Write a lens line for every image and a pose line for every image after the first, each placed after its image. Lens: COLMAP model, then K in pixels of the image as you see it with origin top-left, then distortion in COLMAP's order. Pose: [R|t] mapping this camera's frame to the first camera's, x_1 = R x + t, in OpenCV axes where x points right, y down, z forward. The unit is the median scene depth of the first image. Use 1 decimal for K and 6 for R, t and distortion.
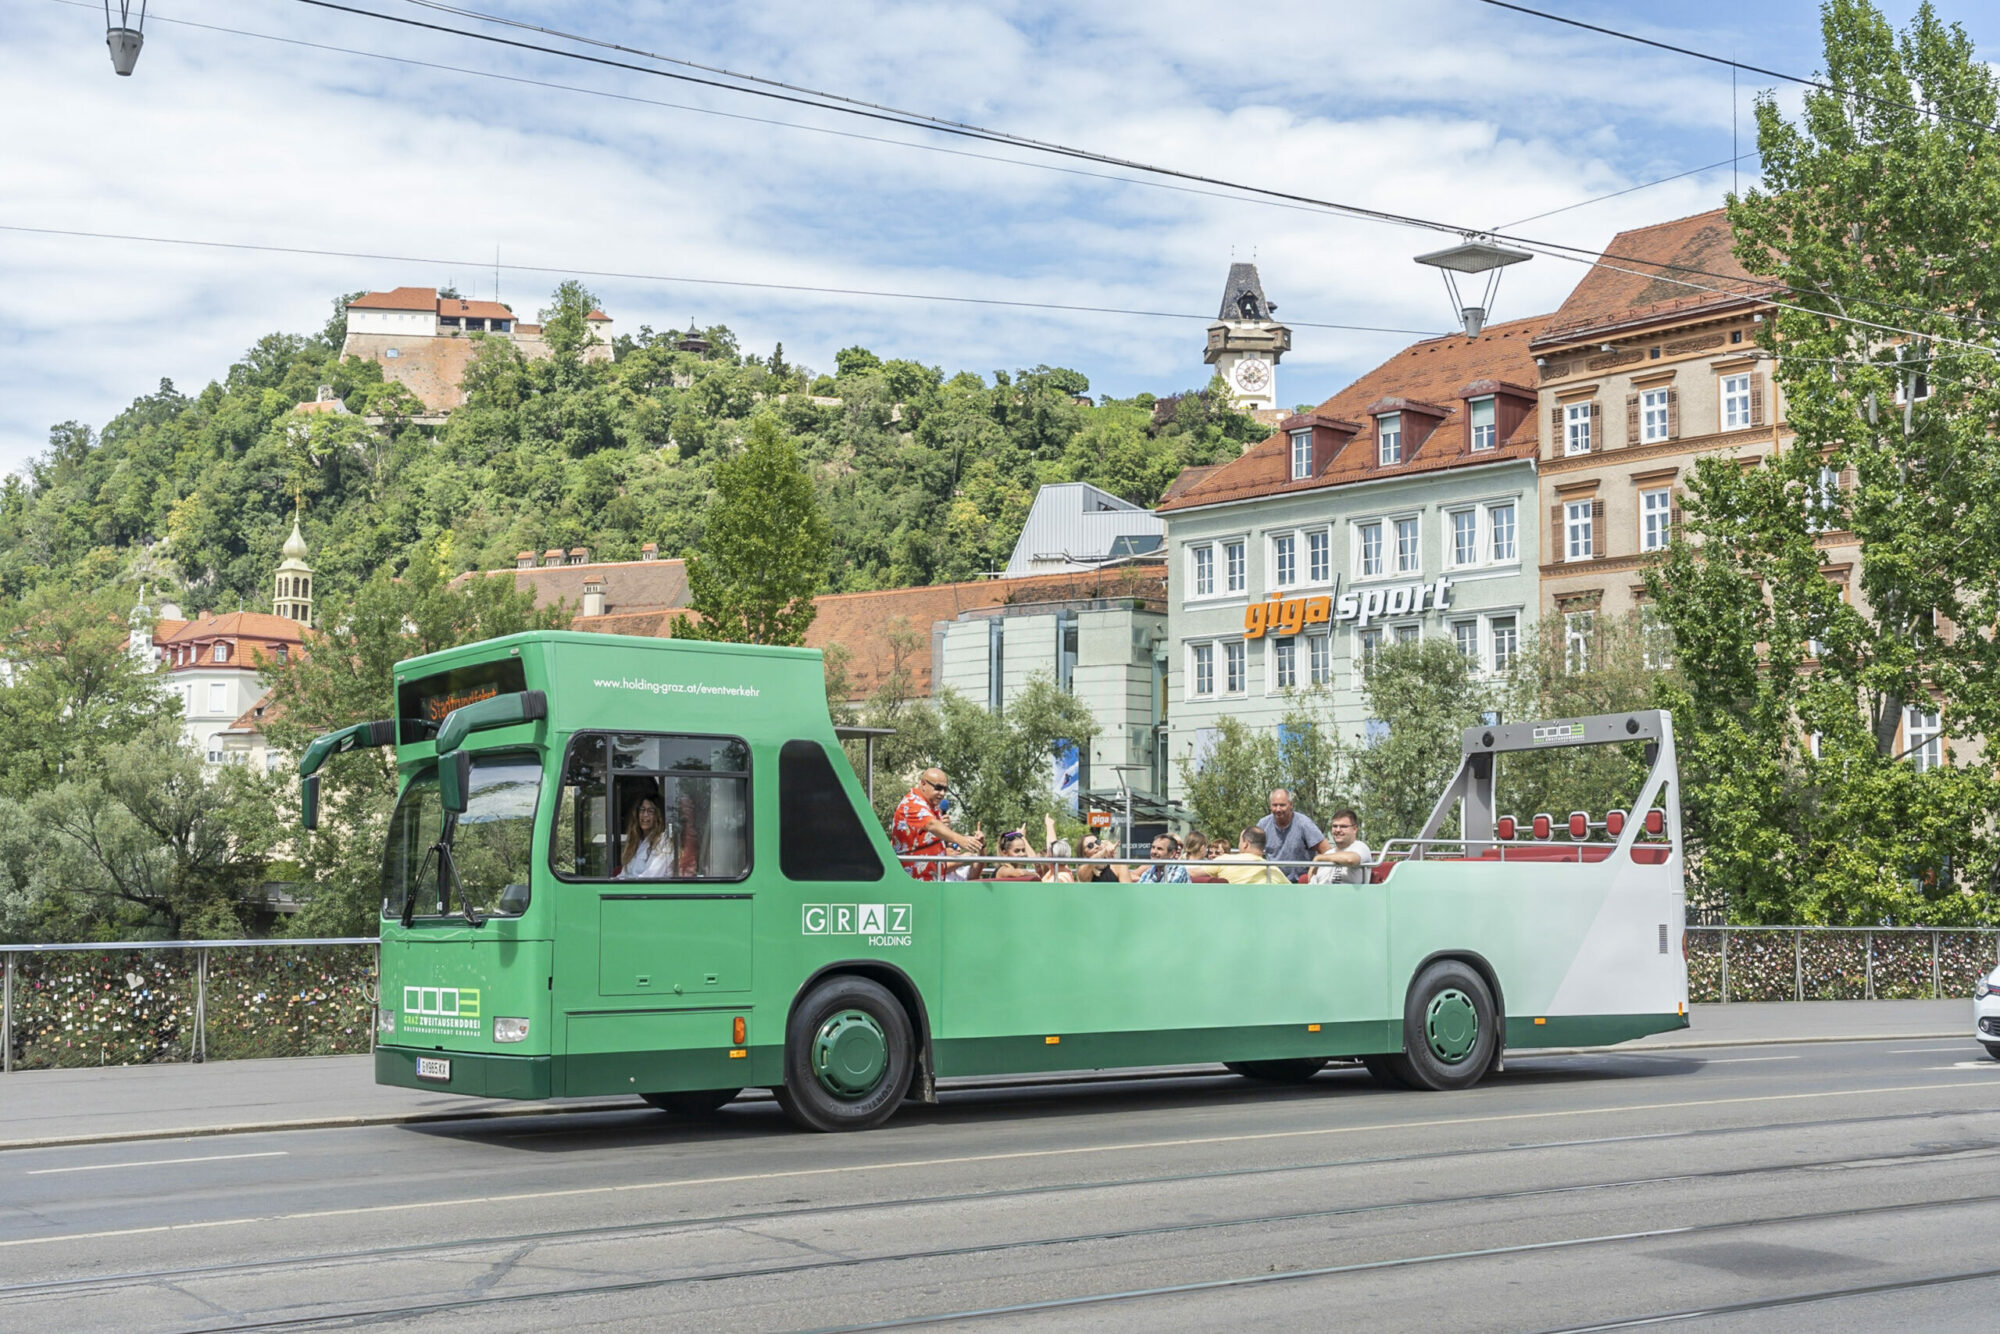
lens RADIAL K [[2876.3, 0, 999.5], [0, 2876.3, 664.7], [0, 0, 1]] dist [0.003491, 0.000000]
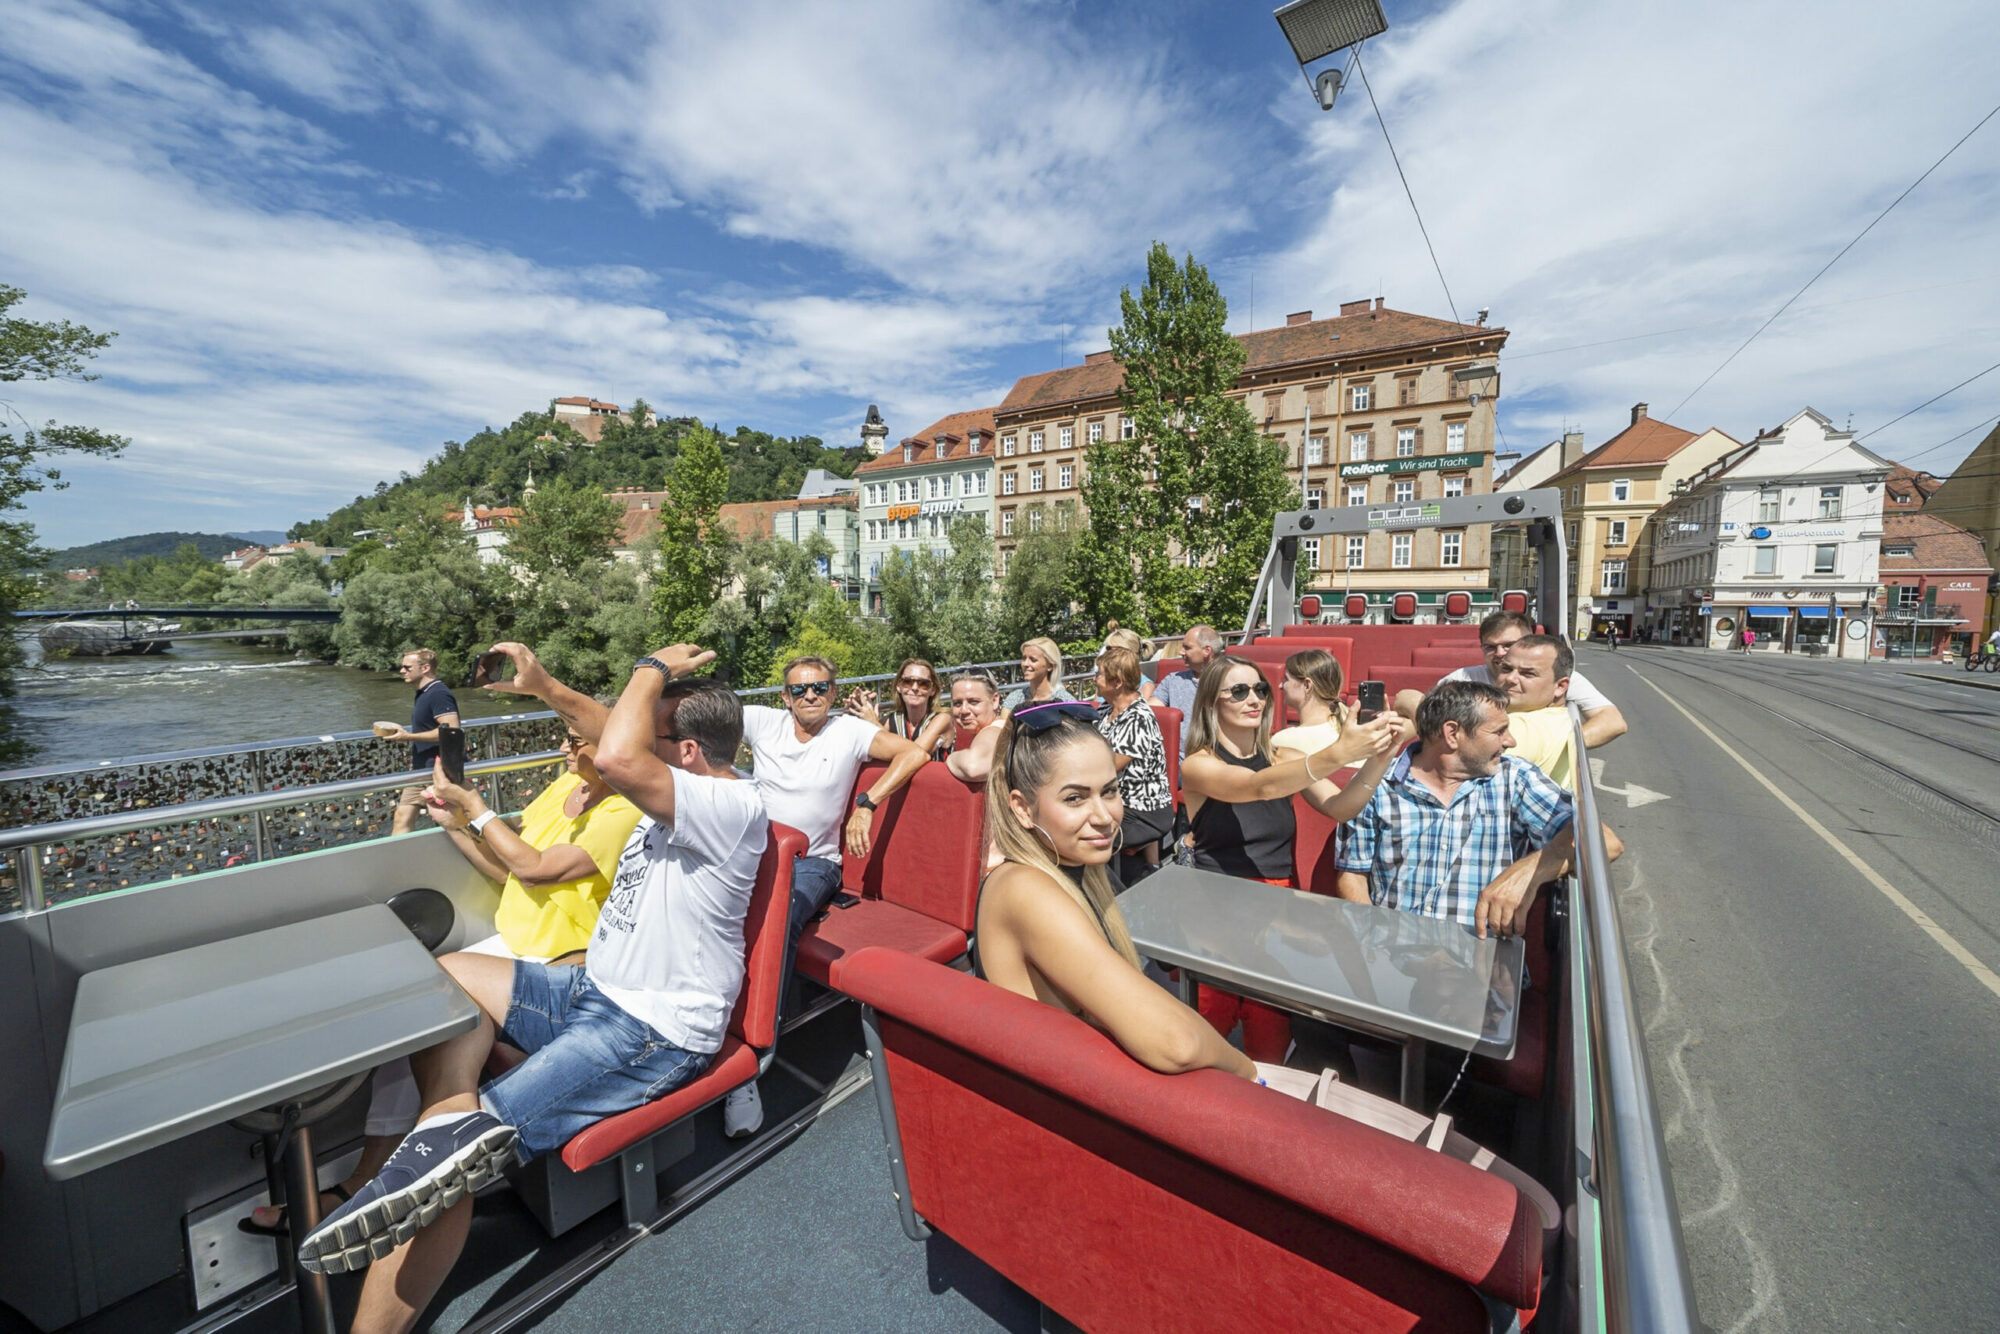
lens RADIAL K [[730.9, 0, 997.5], [0, 730.9, 659.3], [0, 0, 1]] dist [-0.021475, -0.000068]
pose [[0.963100, -0.022719, 0.268183, -0.005058], [-0.019583, 0.987875, 0.154014, 0.012822], [-0.268430, -0.153582, 0.950977, 0.267515]]
